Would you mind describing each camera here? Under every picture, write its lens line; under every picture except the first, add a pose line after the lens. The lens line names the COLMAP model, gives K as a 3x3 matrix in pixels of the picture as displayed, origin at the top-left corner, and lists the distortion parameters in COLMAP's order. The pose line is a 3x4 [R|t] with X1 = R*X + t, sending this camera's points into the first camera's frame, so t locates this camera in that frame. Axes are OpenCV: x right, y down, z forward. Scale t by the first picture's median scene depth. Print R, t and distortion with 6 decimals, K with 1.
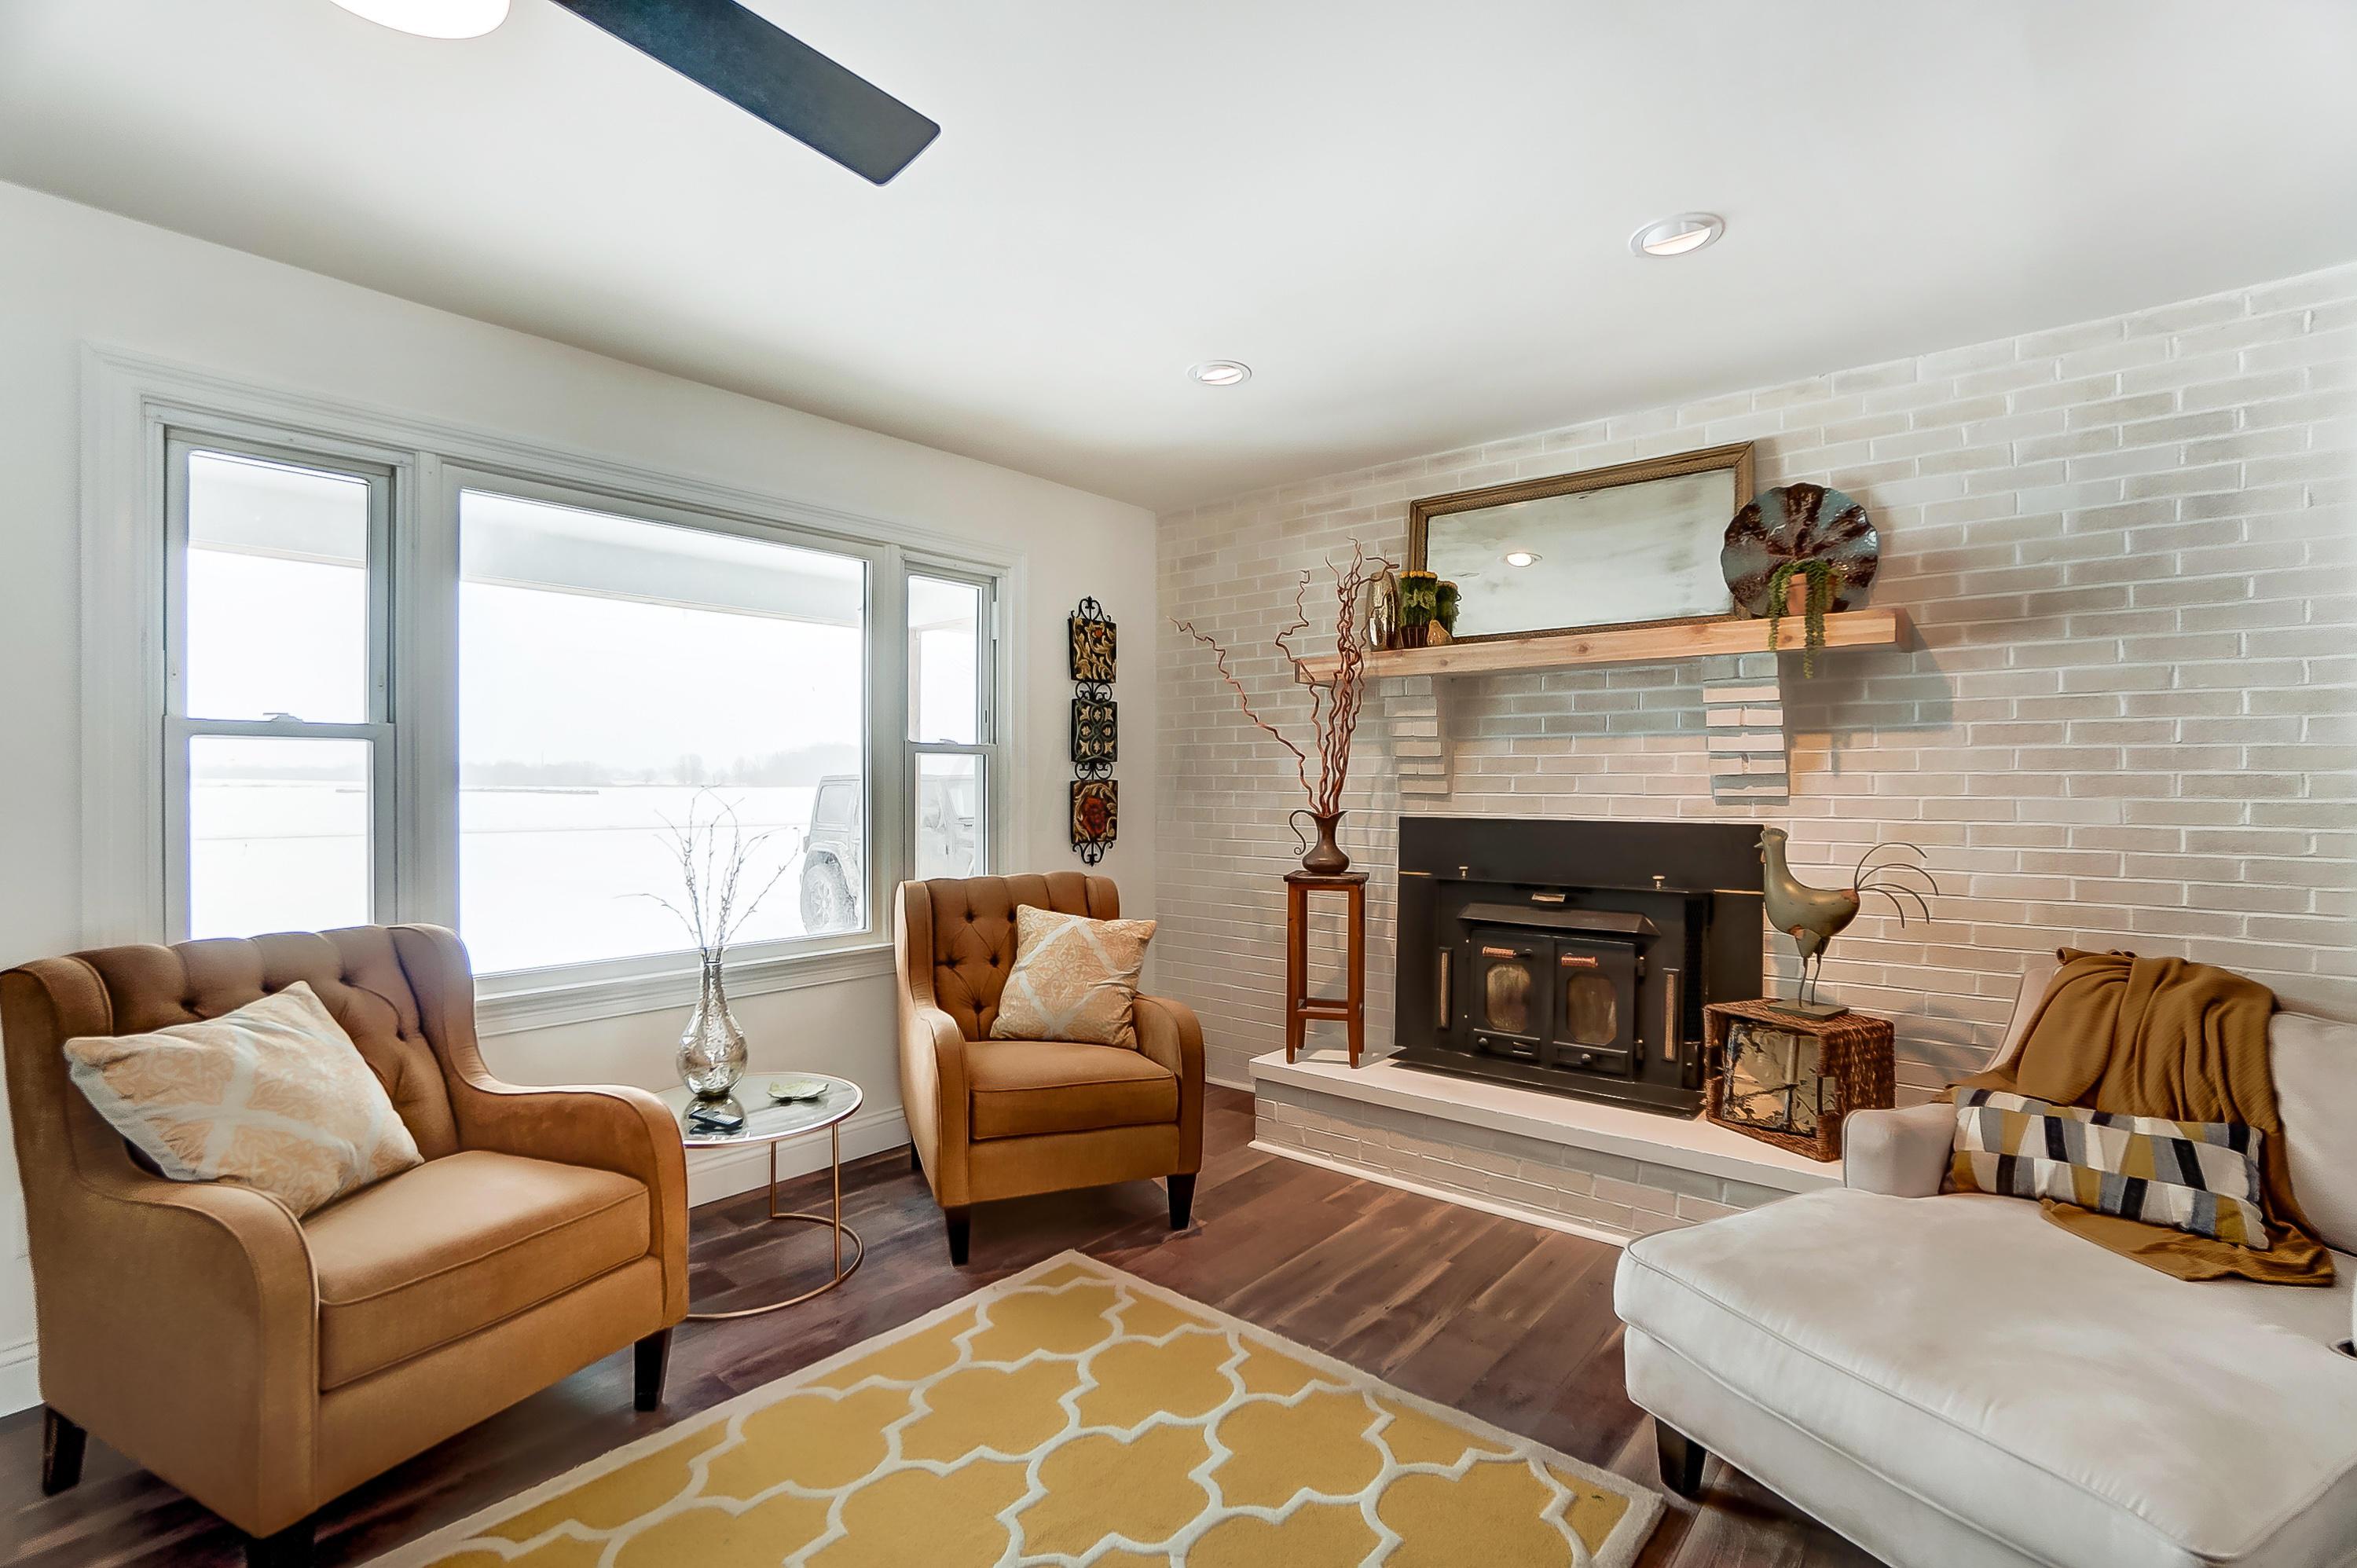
lens RADIAL K [[1069.4, 0, 1182.8], [0, 1069.4, 790.8], [0, 0, 1]] dist [-0.028276, 0.001274]
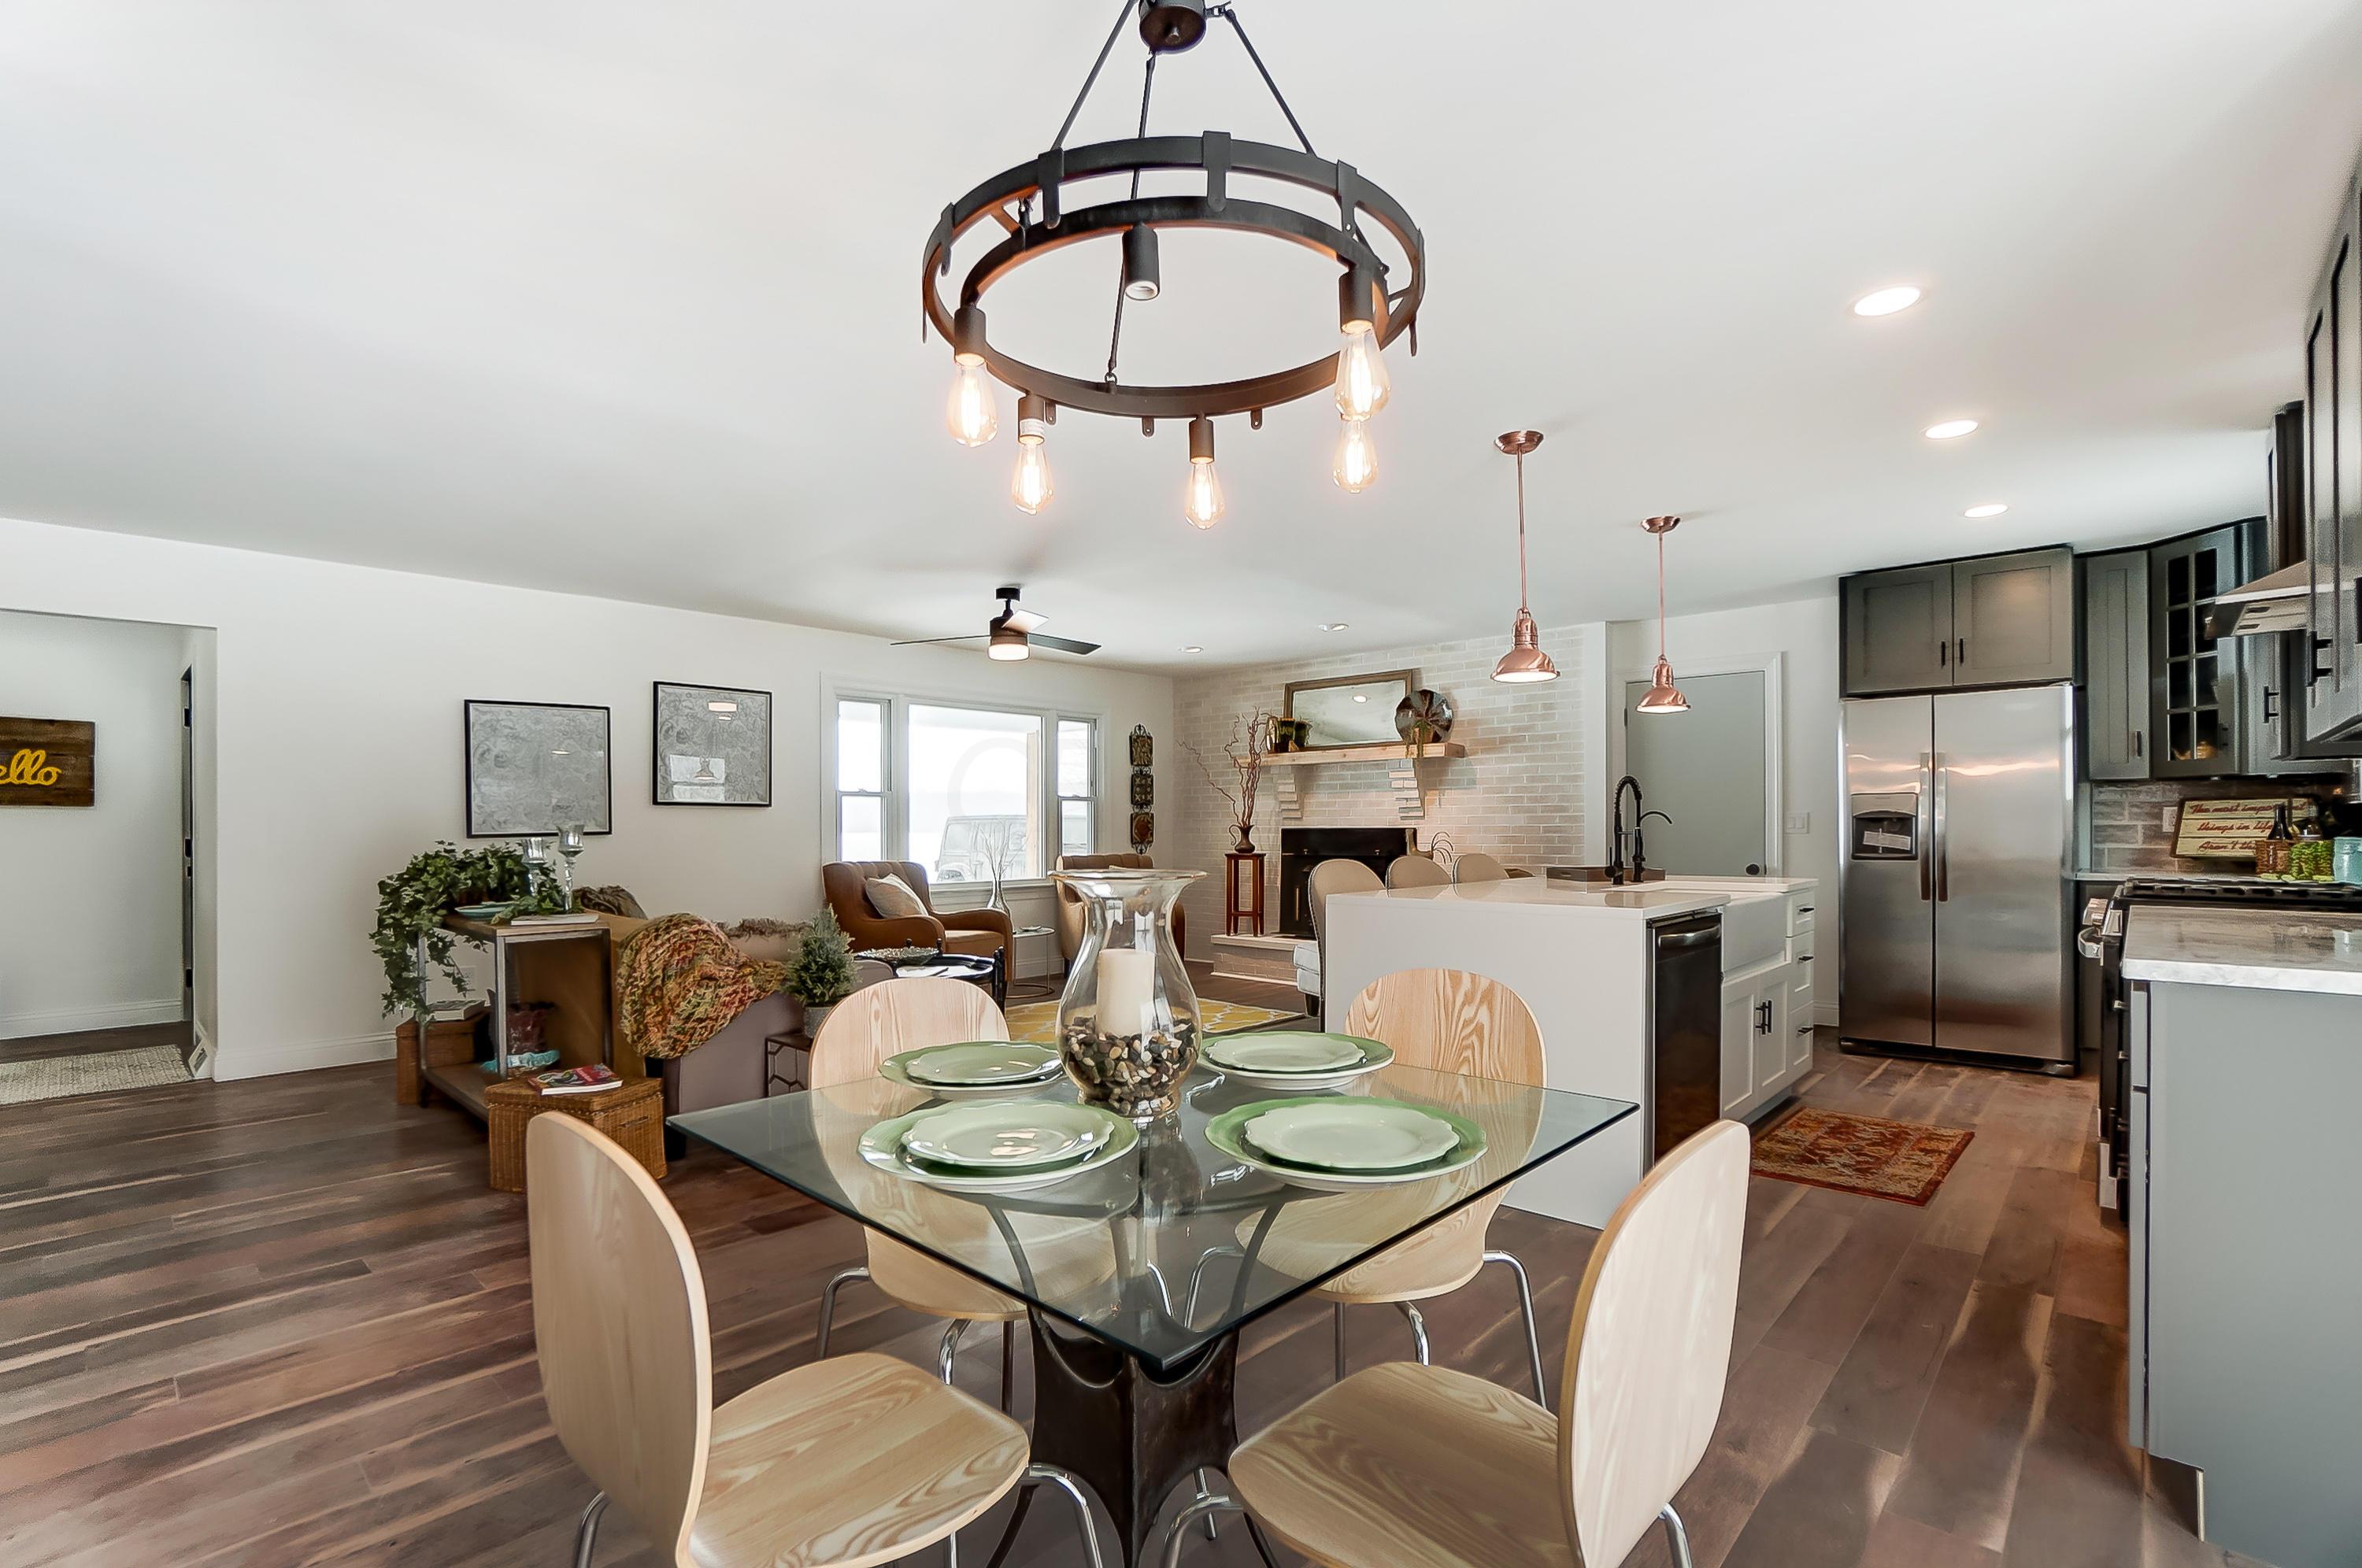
lens RADIAL K [[1071.6, 0, 1187.3], [0, 1071.6, 792.1], [0, 0, 1]] dist [-0.028276, 0.001274]
pose [[0.999053, -0.009050, -0.042559, 0.110208], [0.007359, 0.999184, -0.039716, 0.037858], [0.042883, 0.039365, 0.998304, -1.267232]]
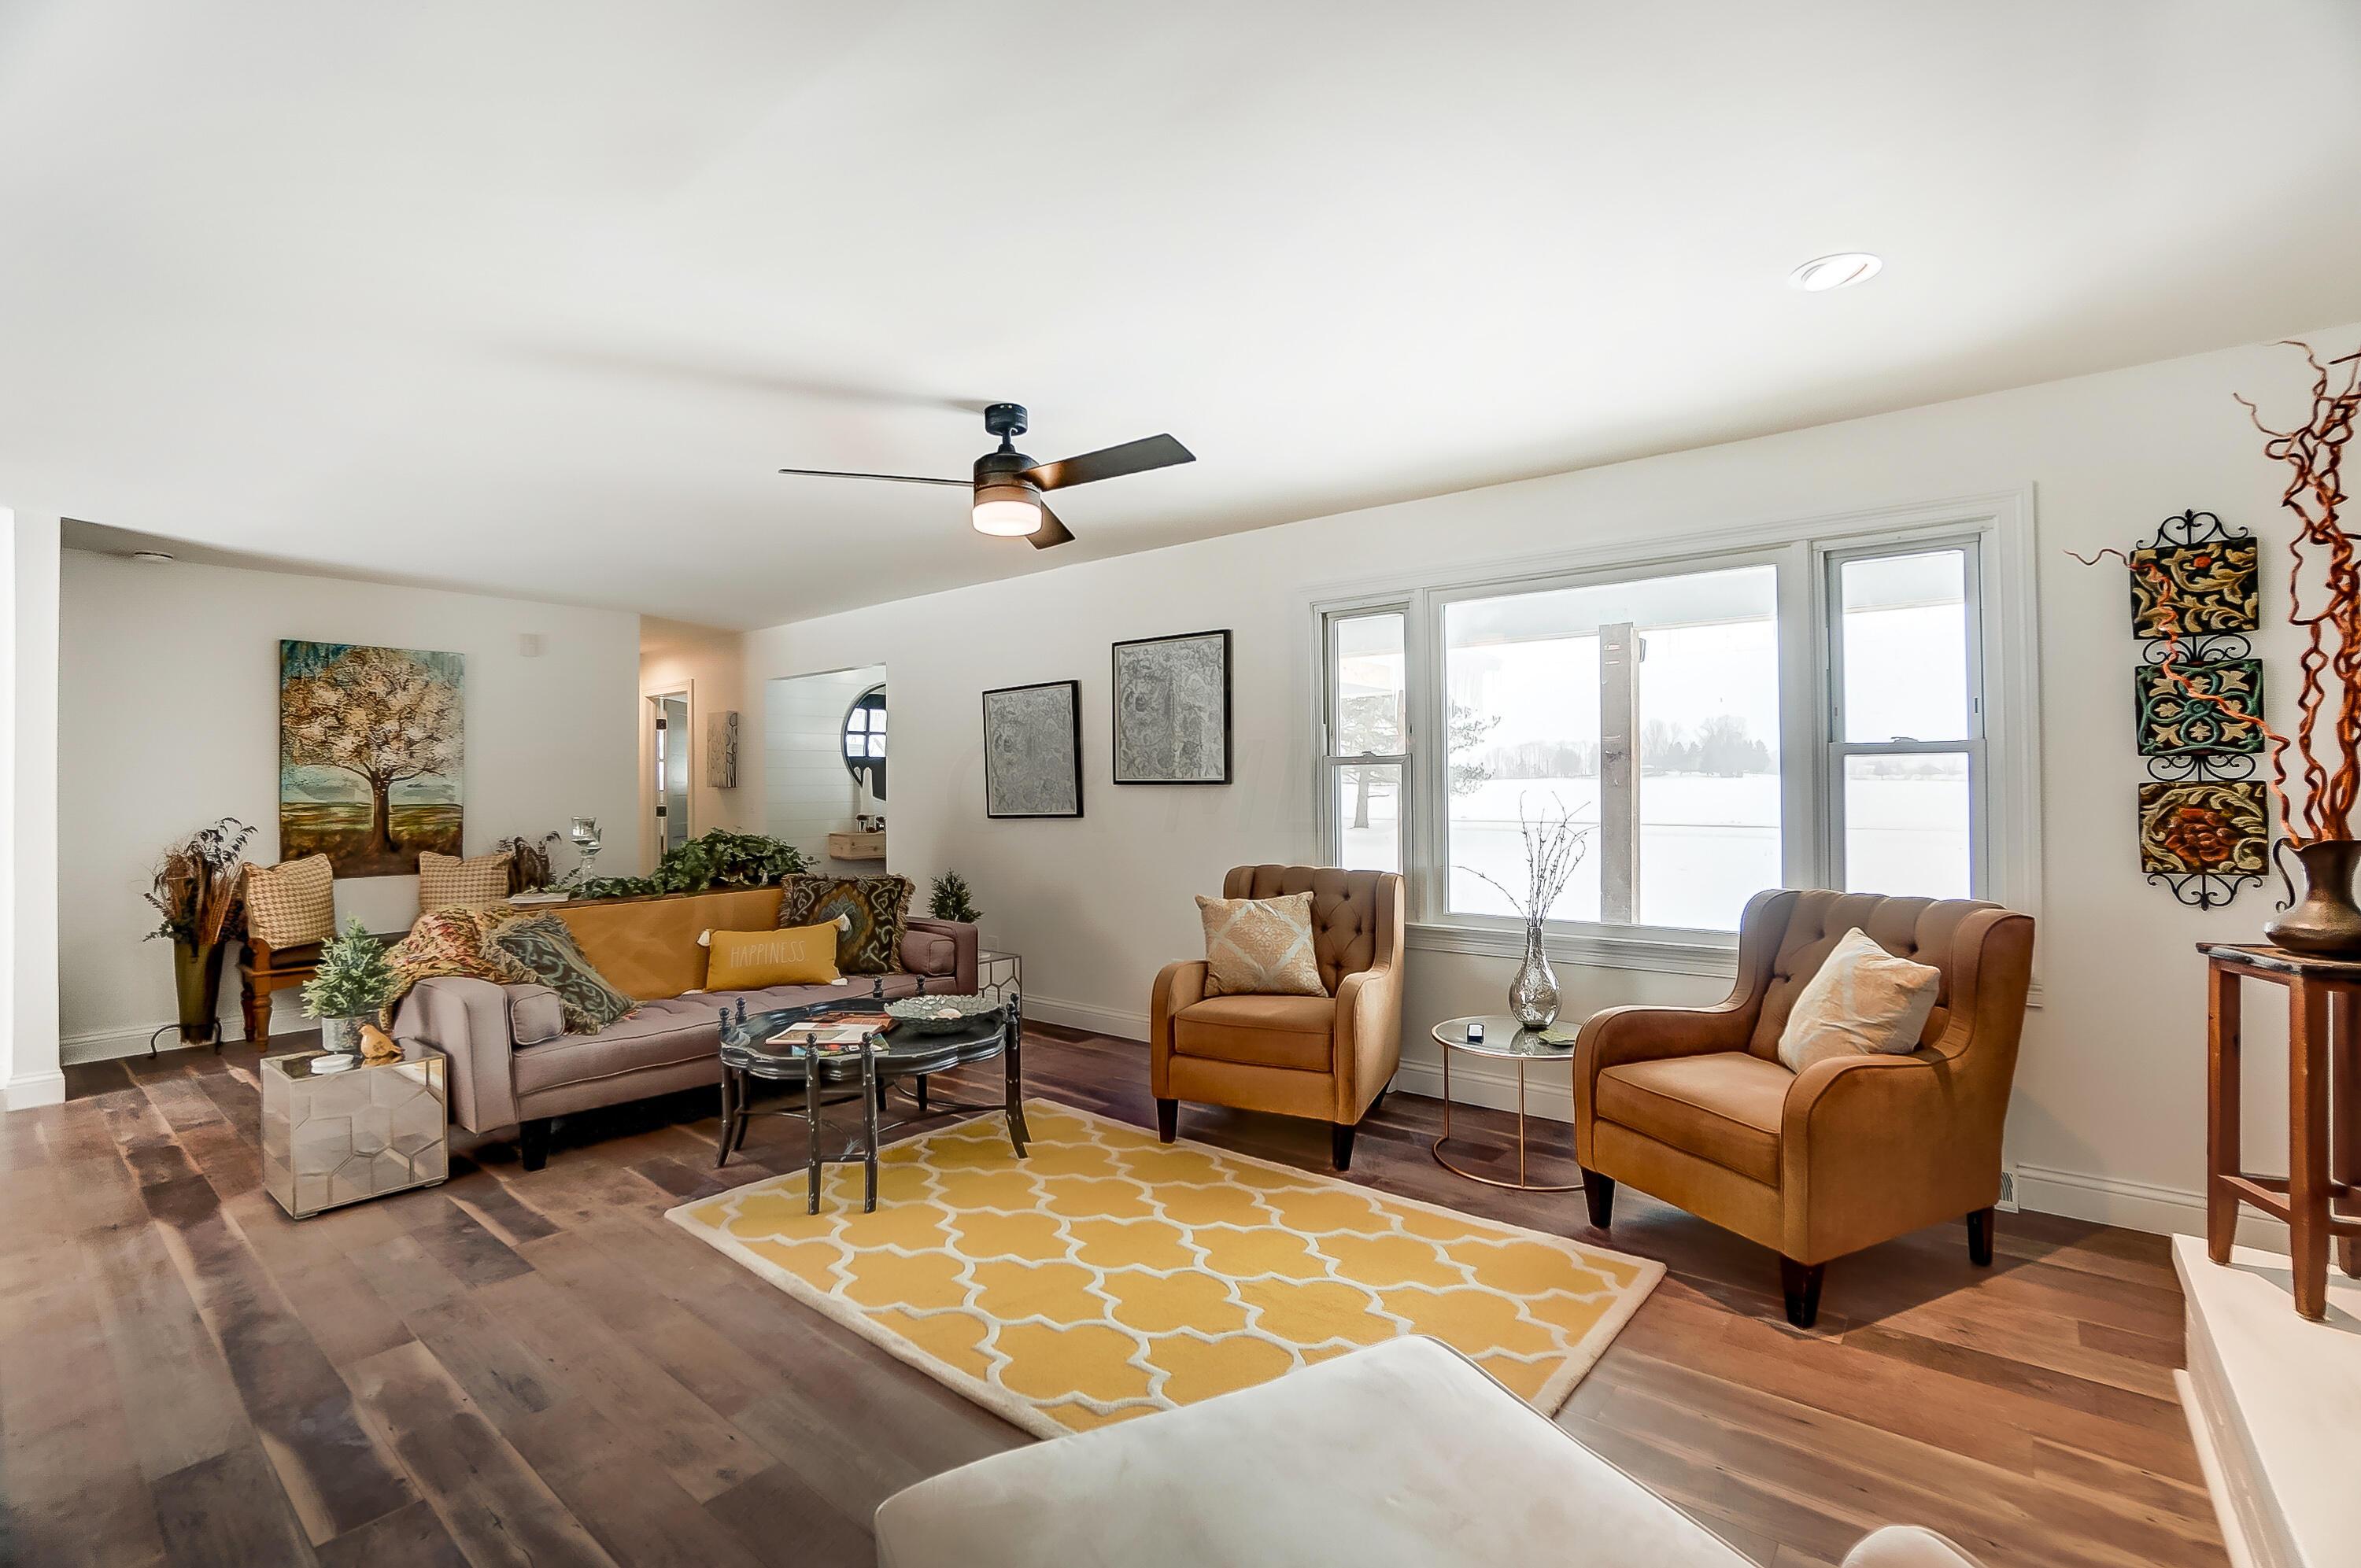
lens RADIAL K [[1071.1, 0, 1183.7], [0, 1071.1, 792.6], [0, 0, 1]] dist [-0.028276, 0.001274]
pose [[0.007141, -0.005304, -0.999960, 0.683335], [-0.006890, 0.999962, -0.005353, 0.005735], [0.999951, 0.006928, 0.007104, 0.436638]]
